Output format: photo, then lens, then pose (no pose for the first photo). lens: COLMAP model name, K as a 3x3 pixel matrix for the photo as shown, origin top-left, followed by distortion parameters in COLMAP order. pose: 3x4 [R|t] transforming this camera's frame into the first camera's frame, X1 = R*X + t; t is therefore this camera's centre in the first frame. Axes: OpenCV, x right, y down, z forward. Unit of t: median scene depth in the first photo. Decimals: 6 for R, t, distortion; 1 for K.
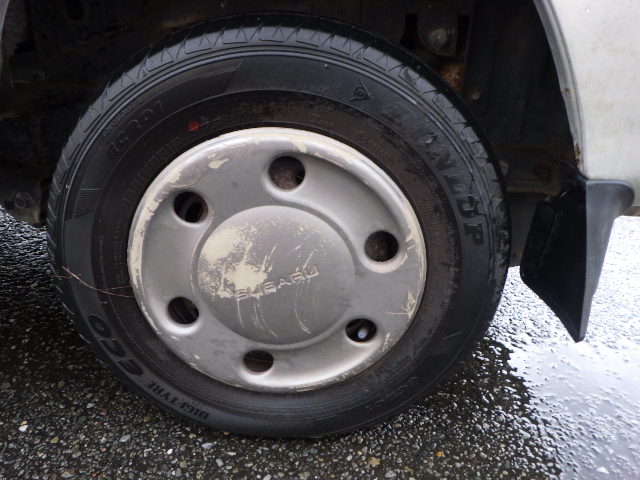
lens RADIAL K [[531.3, 0, 318.7], [0, 531.3, 241.4], [0, 0, 1]] dist [0.000159, -0.007406]
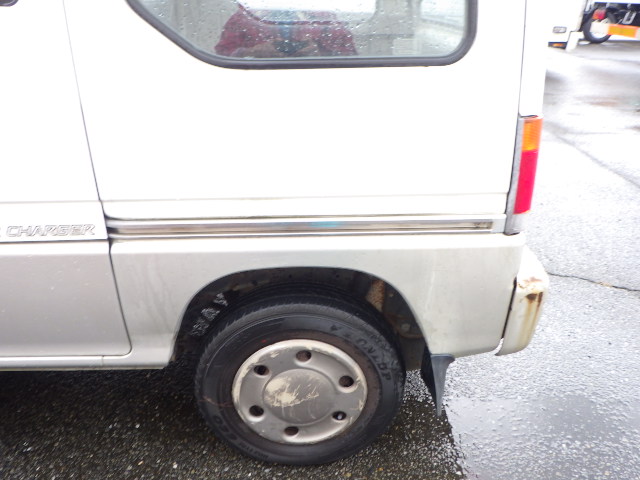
lens RADIAL K [[531.3, 0, 323.1], [0, 531.3, 241.0], [0, 0, 1]] dist [0.000159, -0.007406]
pose [[0.998987, -0.038342, 0.023545, -0.008659], [0.037896, 0.999099, 0.019129, -0.576184], [-0.024257, -0.018217, 0.999540, -1.123873]]
